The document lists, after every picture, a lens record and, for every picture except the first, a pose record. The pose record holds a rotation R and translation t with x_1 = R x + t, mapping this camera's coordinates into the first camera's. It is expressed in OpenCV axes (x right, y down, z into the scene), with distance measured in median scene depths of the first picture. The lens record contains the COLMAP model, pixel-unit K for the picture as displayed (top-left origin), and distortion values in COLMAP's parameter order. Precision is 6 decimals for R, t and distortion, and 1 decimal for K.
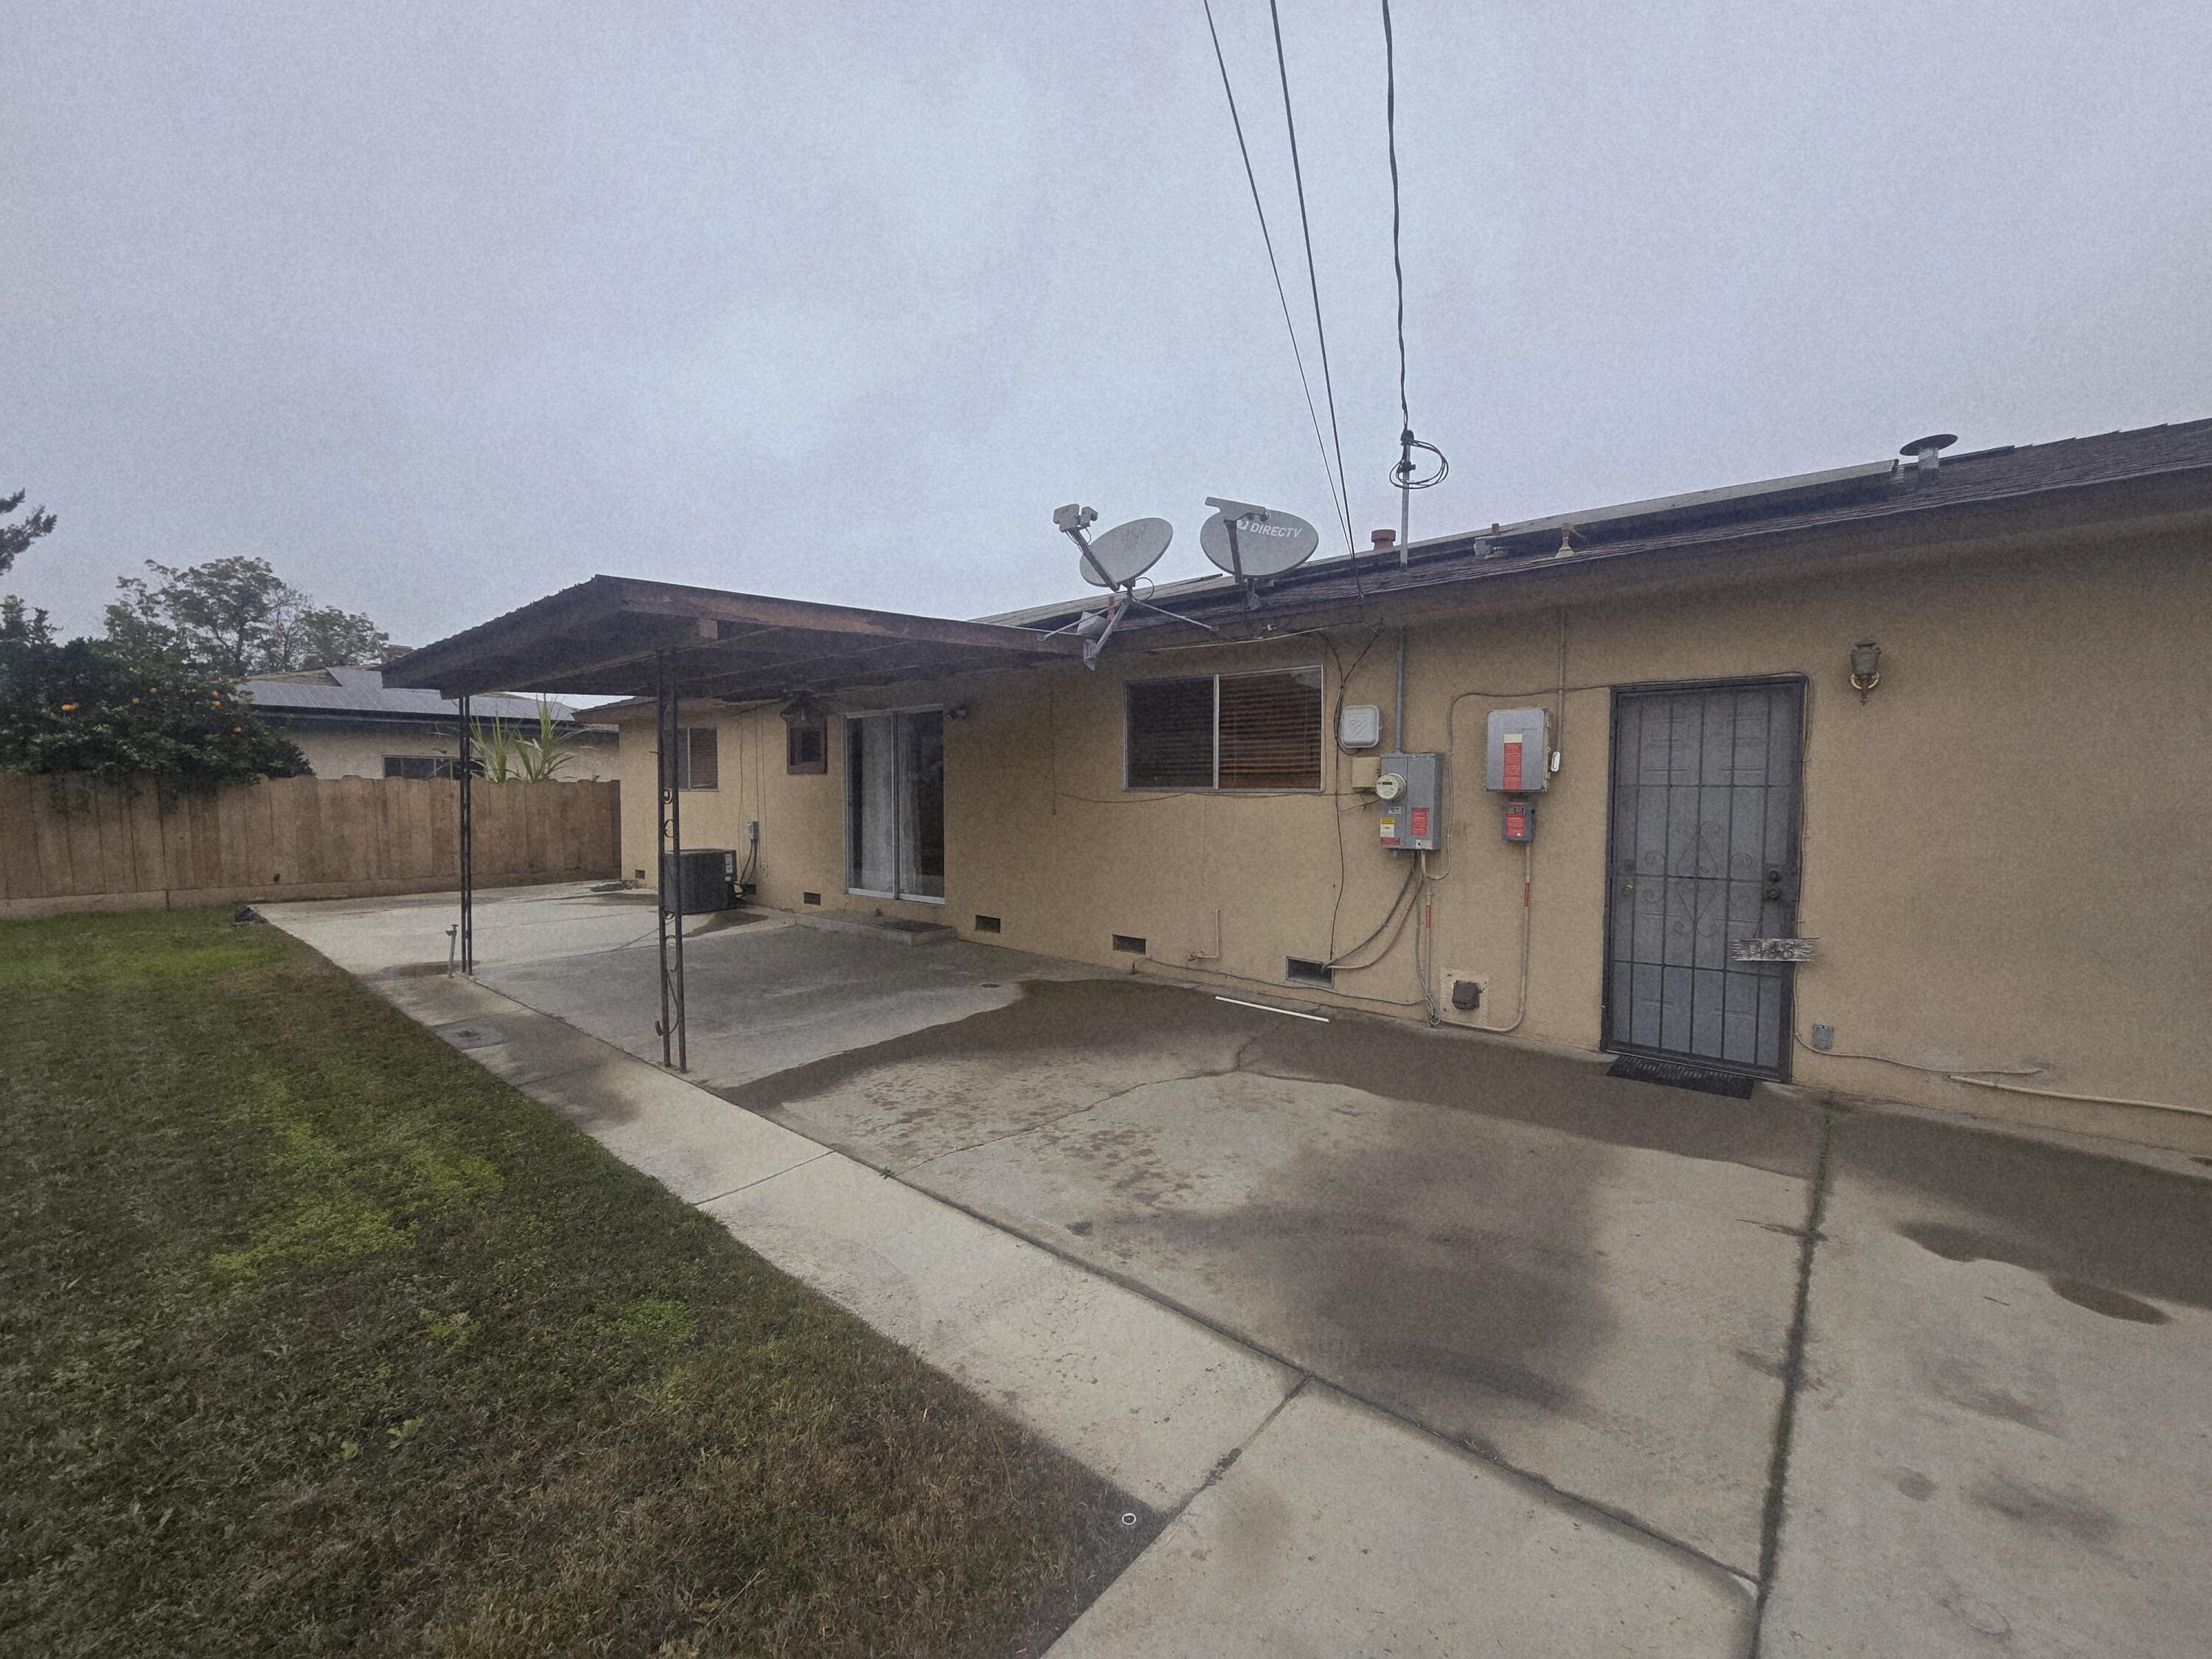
lens RADIAL K [[909.2, 0, 1101.5], [0, 909.2, 815.8], [0, 0, 1]] dist [0.001592, -0.000843]
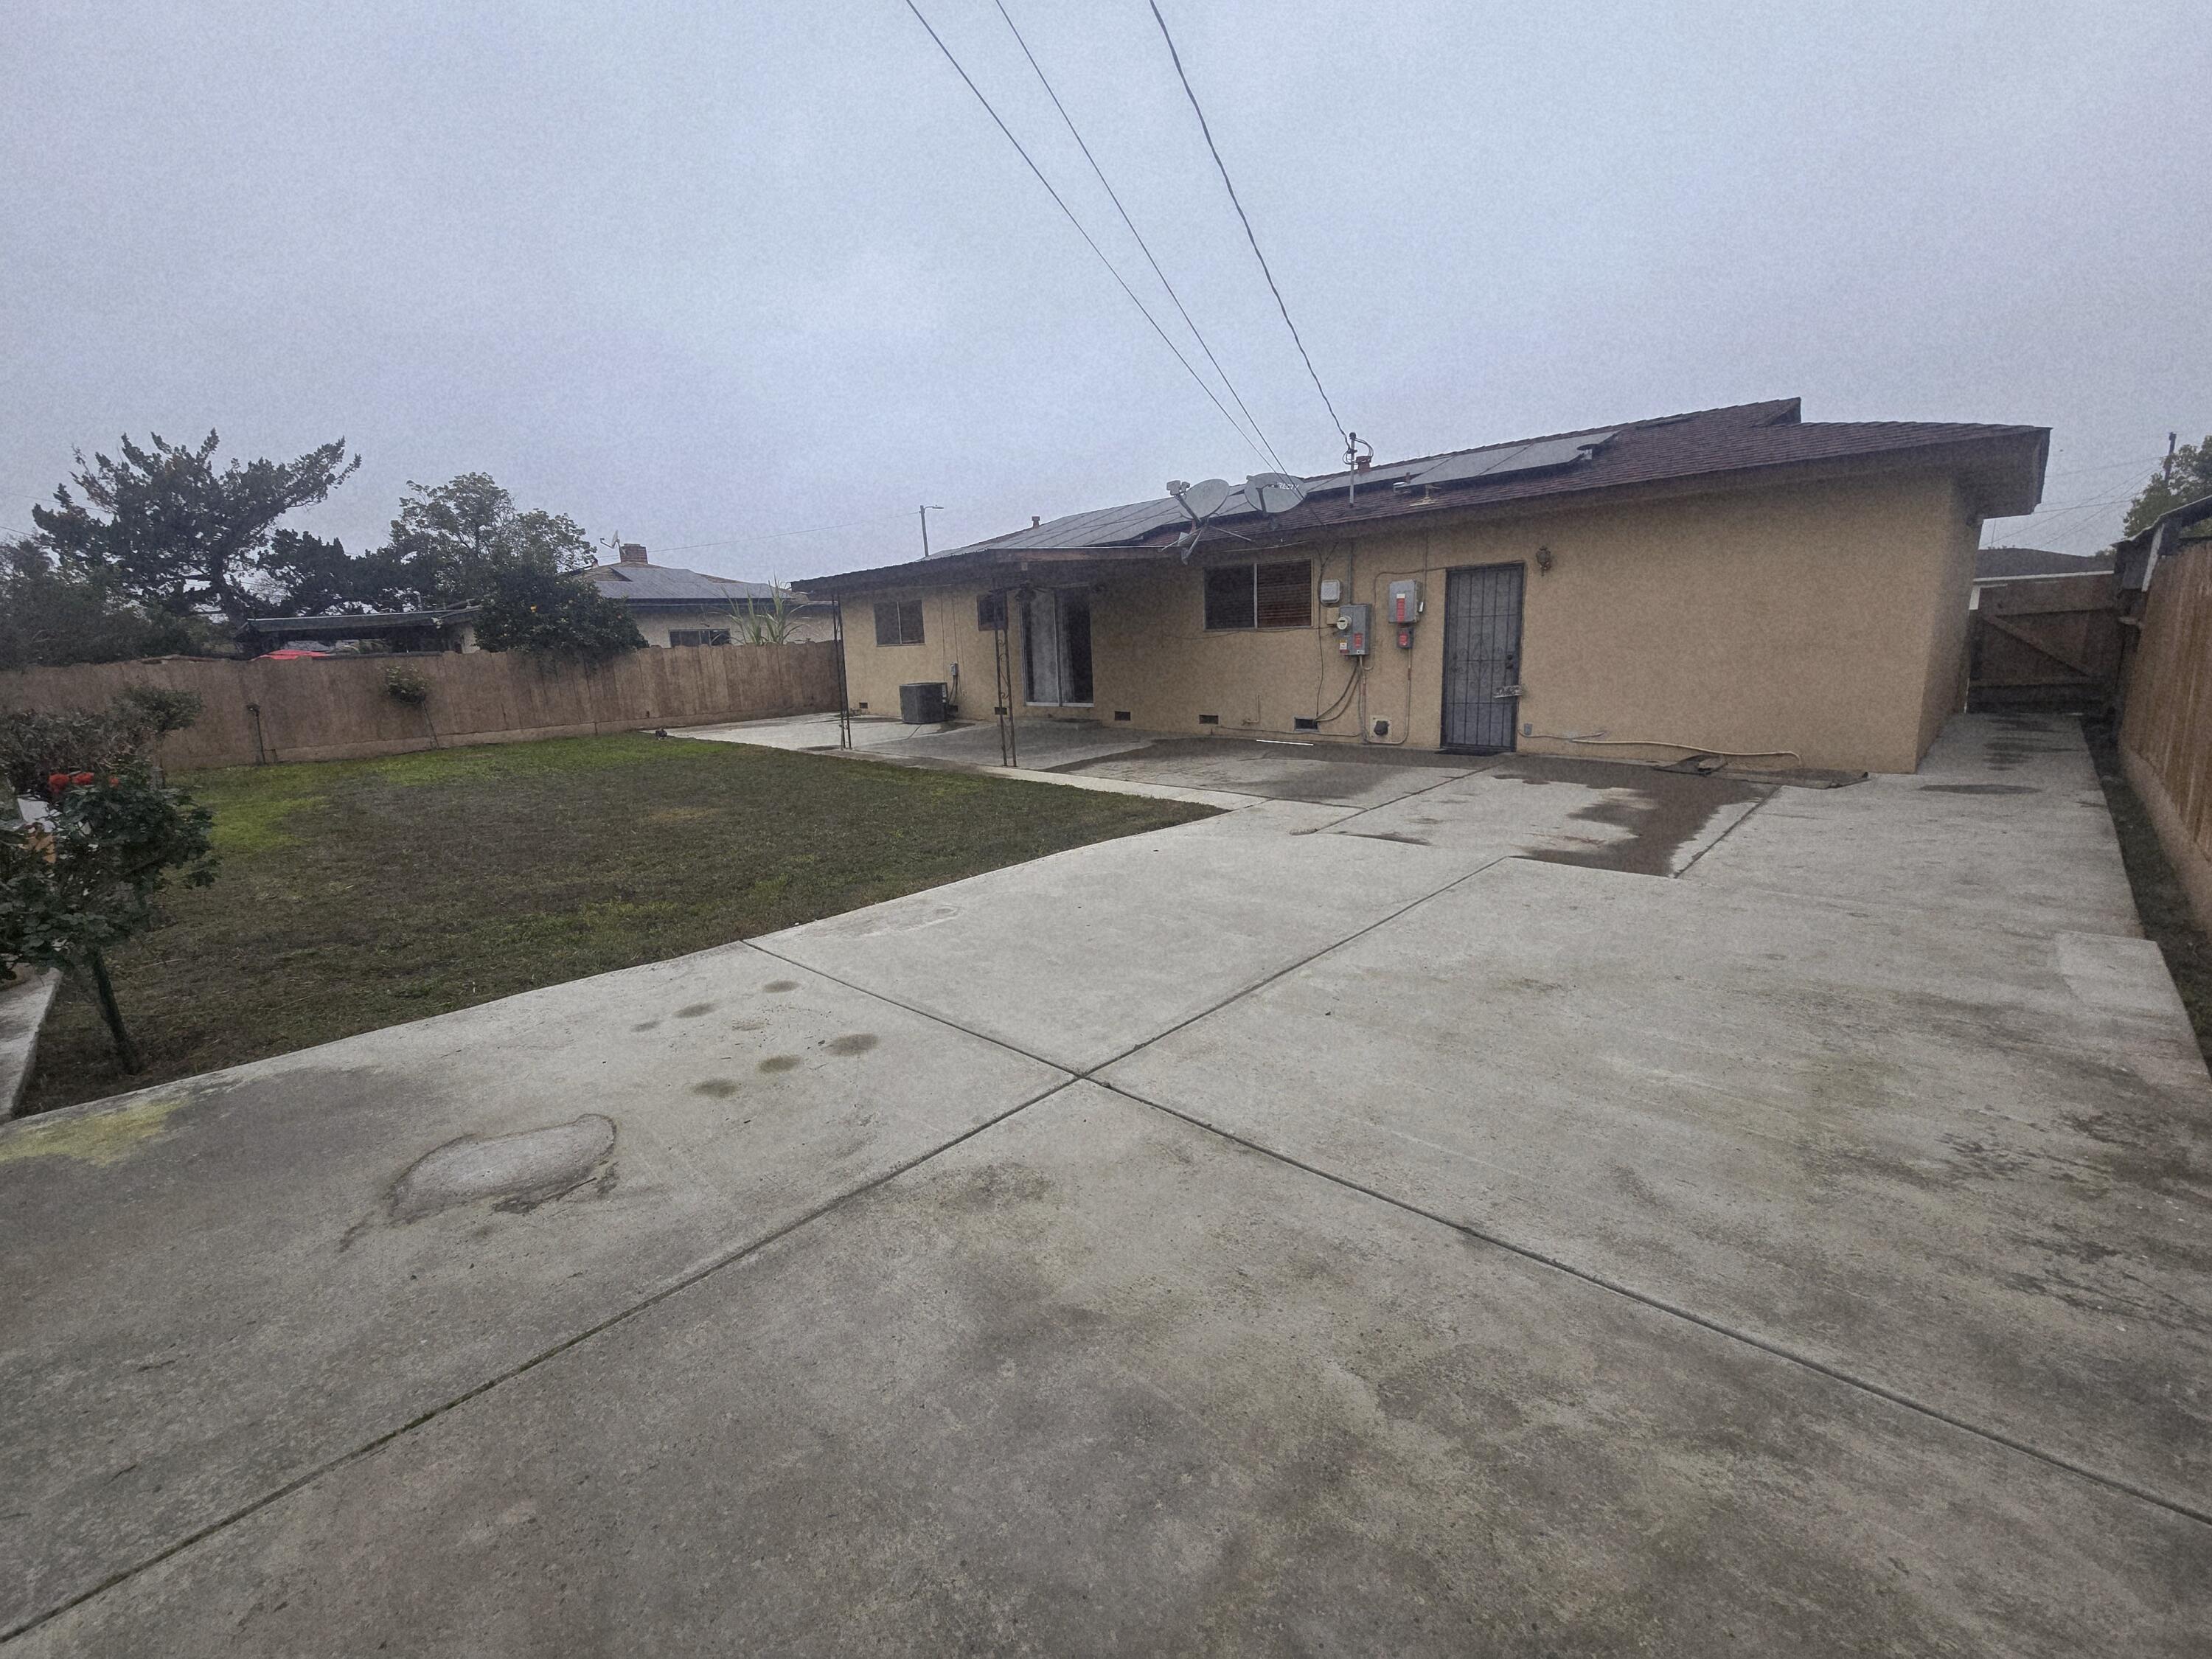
lens RADIAL K [[909.2, 0, 1101.5], [0, 909.2, 815.8], [0, 0, 1]] dist [0.001592, -0.000843]
pose [[0.997275, -0.030800, -0.067033, -0.073965], [0.041490, 0.985515, 0.164437, 0.029832], [0.060998, -0.166770, 0.984107, -0.903476]]
